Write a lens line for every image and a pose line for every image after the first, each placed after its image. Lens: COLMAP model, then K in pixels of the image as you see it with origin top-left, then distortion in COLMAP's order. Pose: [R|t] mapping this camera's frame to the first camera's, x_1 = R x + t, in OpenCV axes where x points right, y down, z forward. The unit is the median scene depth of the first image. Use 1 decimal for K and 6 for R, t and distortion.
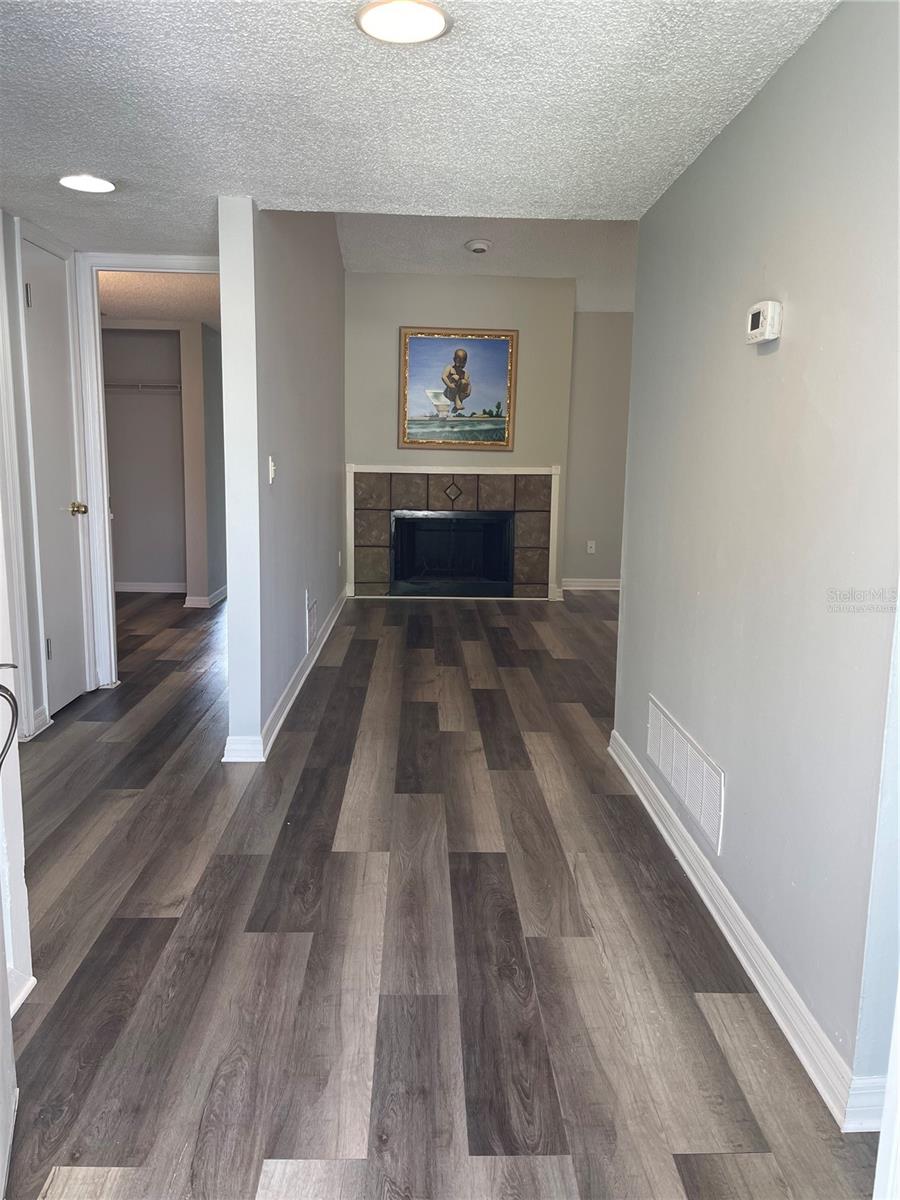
lens RADIAL K [[917.5, 0, 443.3], [0, 917.5, 608.1], [0, 0, 1]] dist [0.112338, -0.094074]
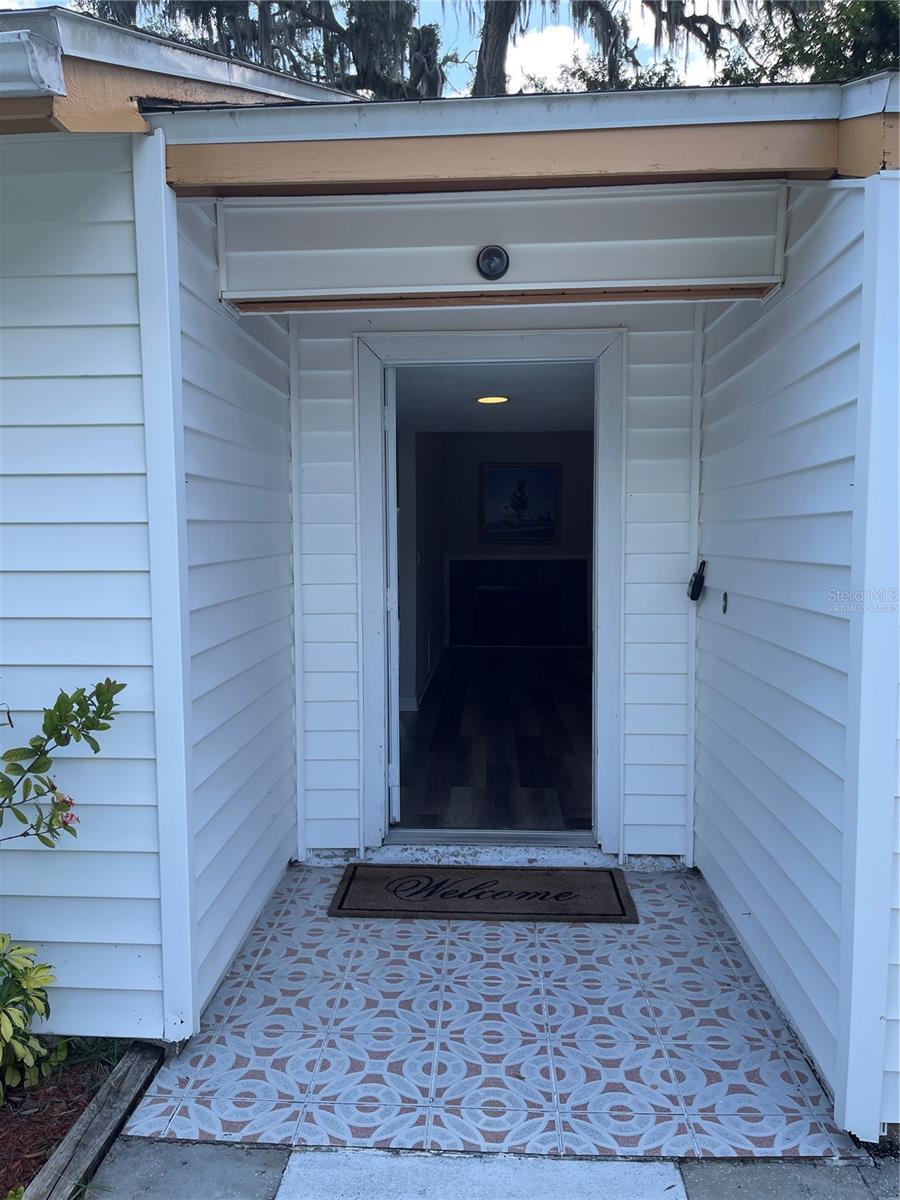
lens RADIAL K [[917.5, 0, 443.3], [0, 917.5, 608.1], [0, 0, 1]] dist [0.112338, -0.094074]
pose [[0.997002, -0.012712, -0.076325, 0.003231], [0.005453, 0.995503, -0.094568, 0.064389], [0.077184, 0.093868, 0.992588, -0.431667]]
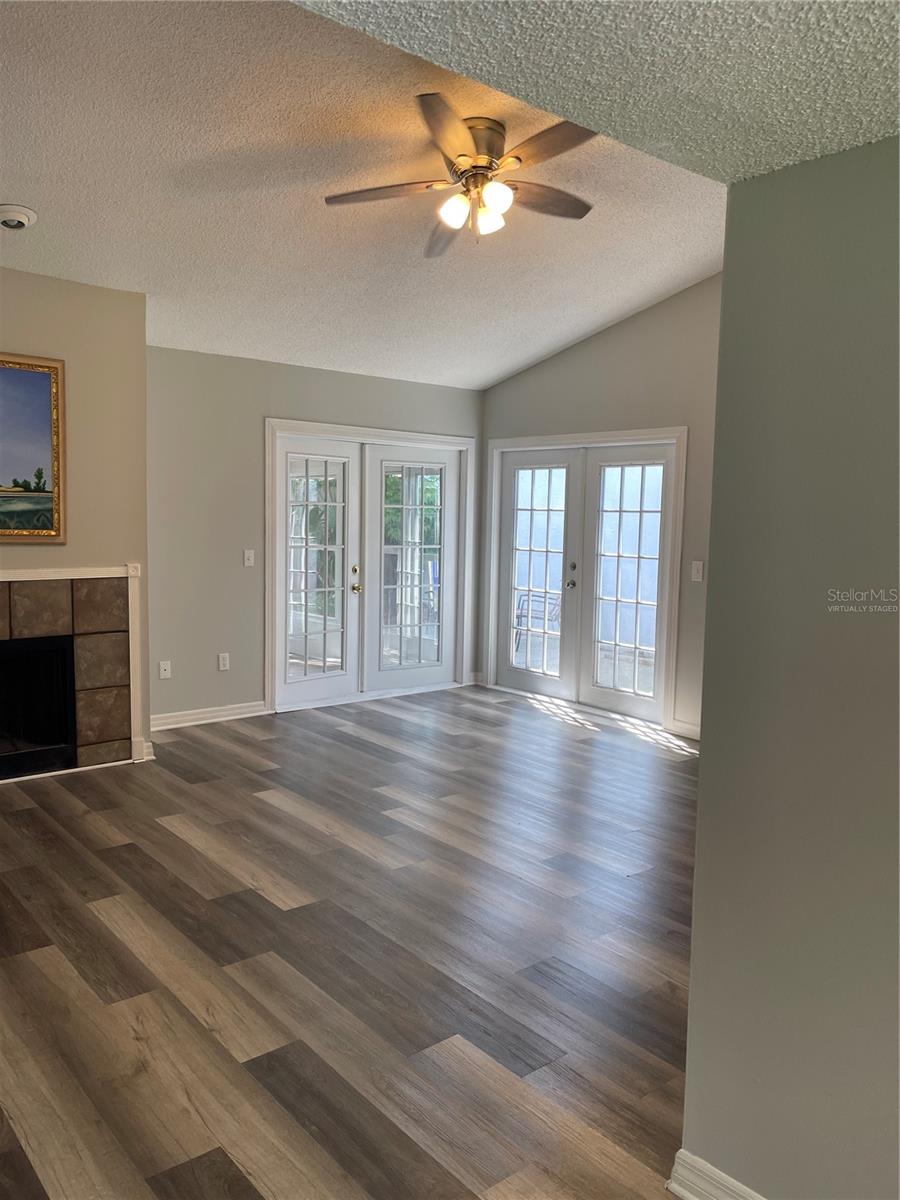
lens RADIAL K [[917.5, 0, 443.3], [0, 917.5, 608.1], [0, 0, 1]] dist [0.112338, -0.094074]
pose [[0.790472, -0.063274, 0.609221, -0.117119], [0.090830, 0.995762, -0.014433, -0.093172], [-0.605726, 0.066744, 0.792869, 0.329328]]
